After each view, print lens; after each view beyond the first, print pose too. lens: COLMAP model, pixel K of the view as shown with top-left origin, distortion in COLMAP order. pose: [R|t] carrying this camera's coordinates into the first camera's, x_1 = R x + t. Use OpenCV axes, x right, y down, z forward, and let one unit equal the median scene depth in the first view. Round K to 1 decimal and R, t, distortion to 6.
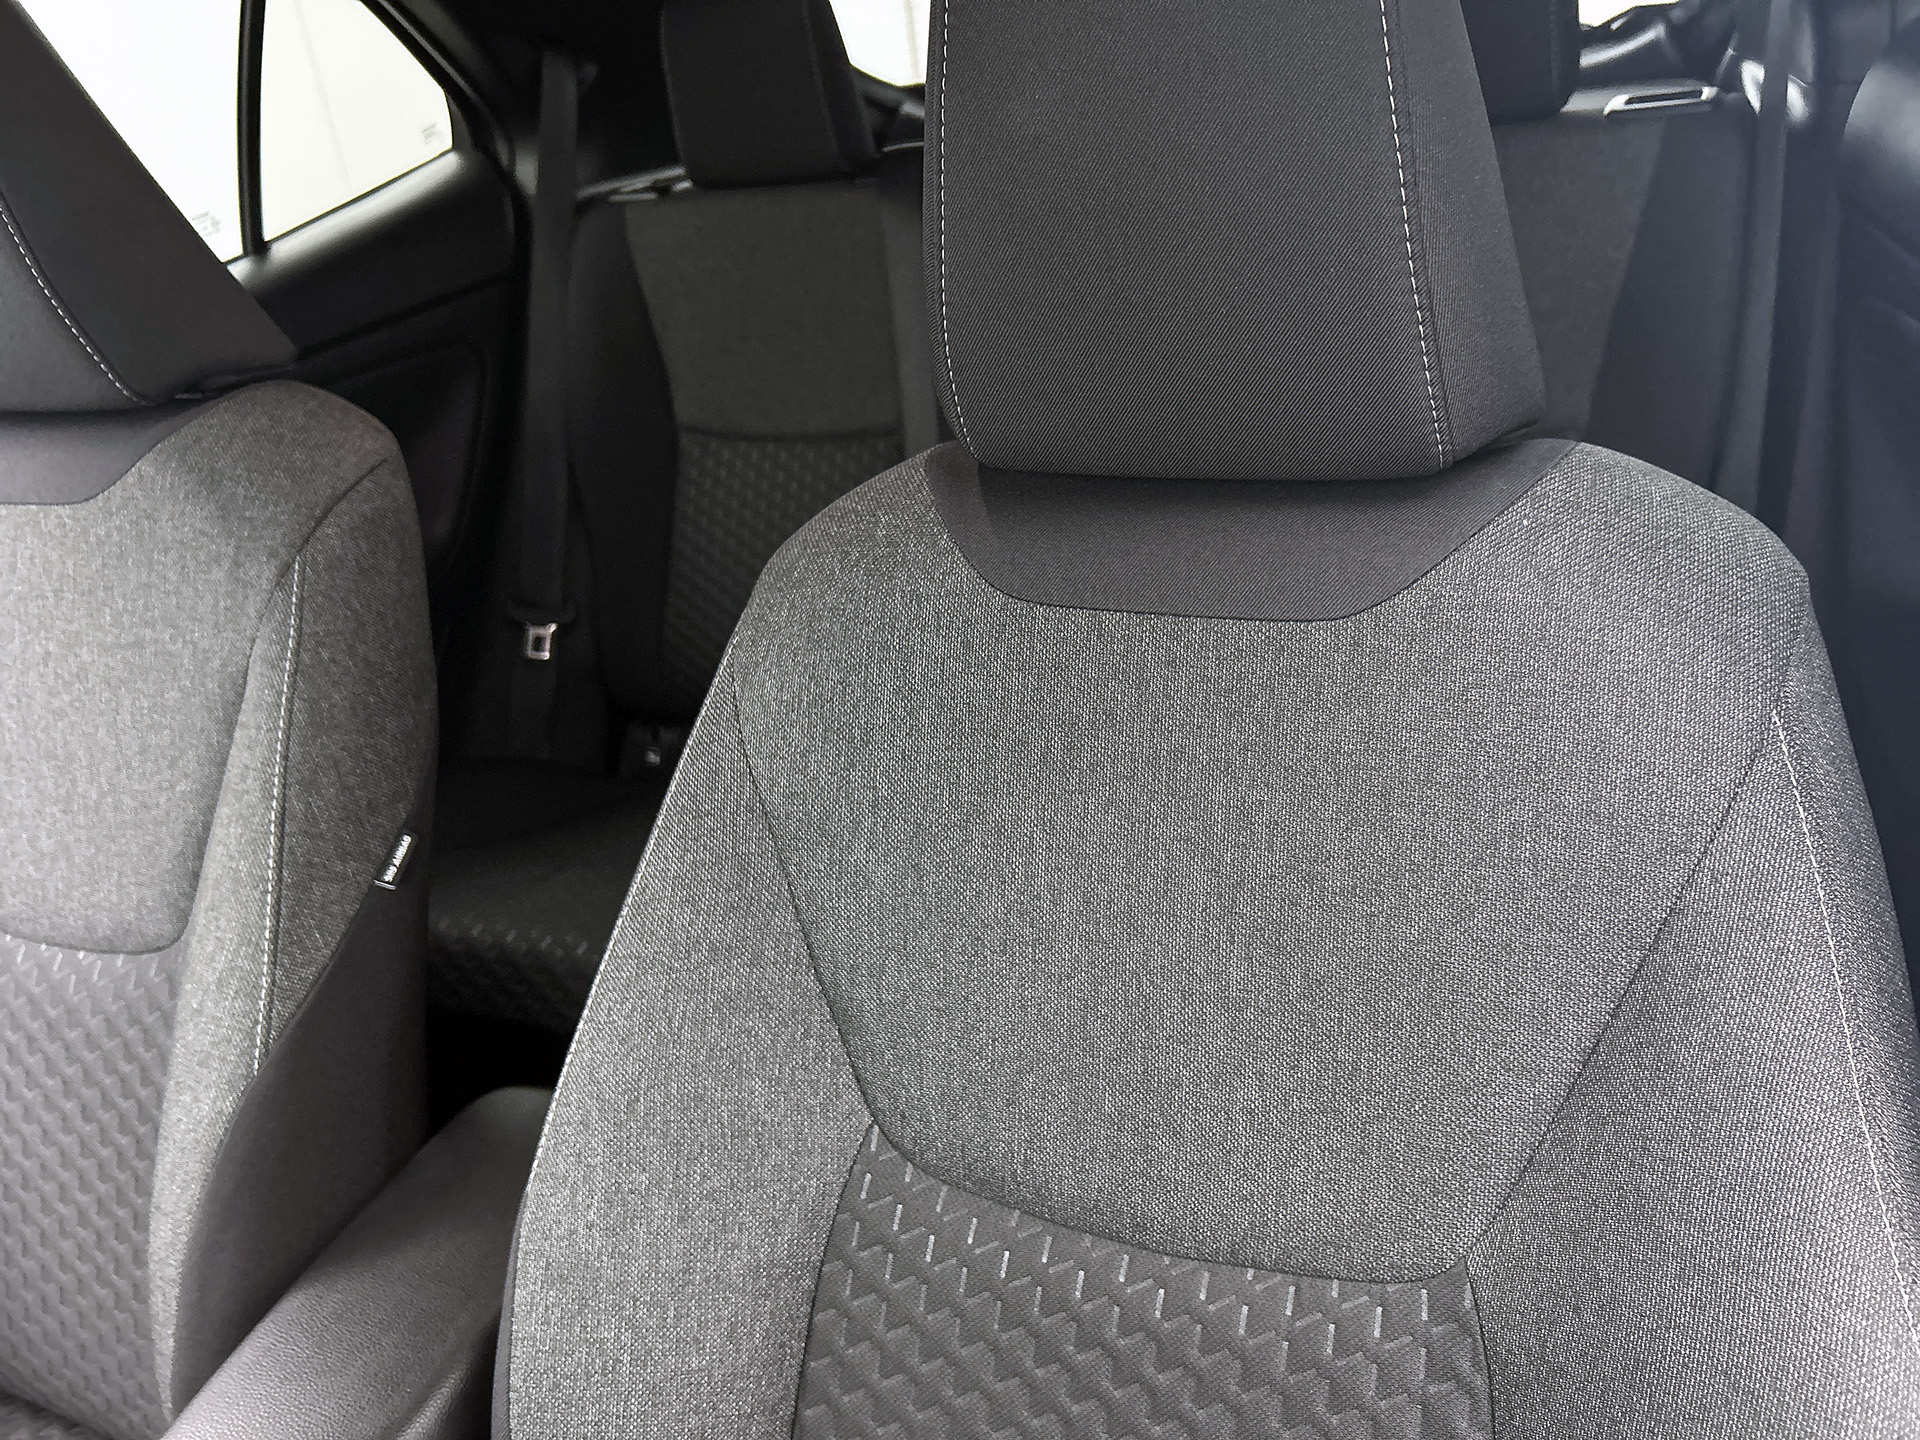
lens RADIAL K [[1460.3, 0, 957.8], [0, 1460.3, 724.2], [0, 0, 1]] dist [0.039449, -0.048778]
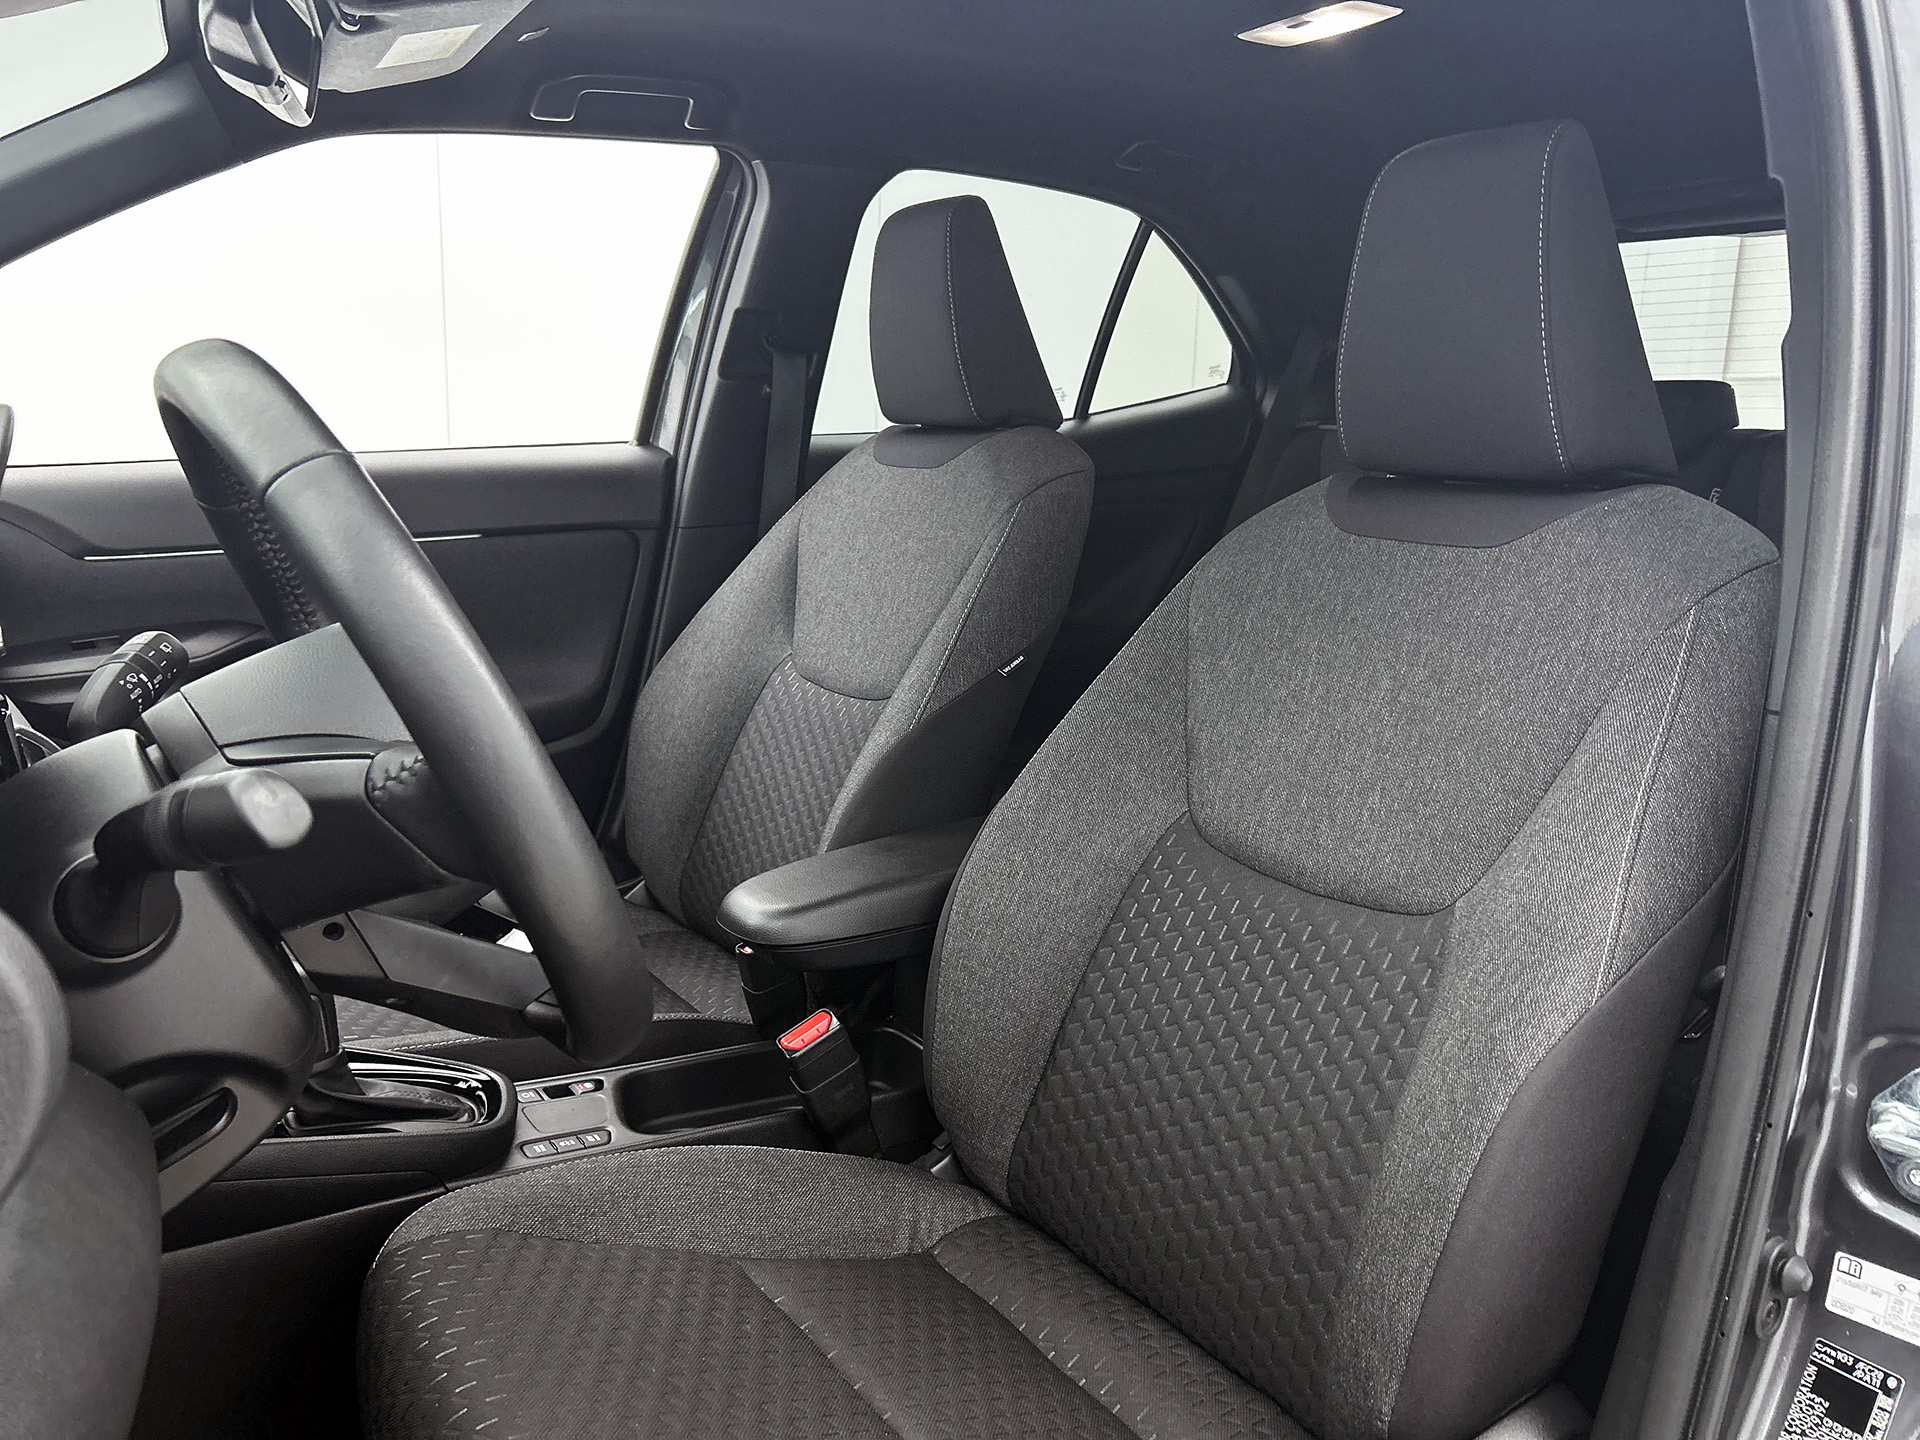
lens RADIAL K [[1460.3, 0, 957.1], [0, 1460.3, 720.2], [0, 0, 1]] dist [0.039449, -0.048778]
pose [[0.836953, 0.232048, -0.495644, 0.555346], [-0.339581, 0.930425, -0.137821, 0.509072], [0.429179, 0.283661, 0.857521, -0.653430]]
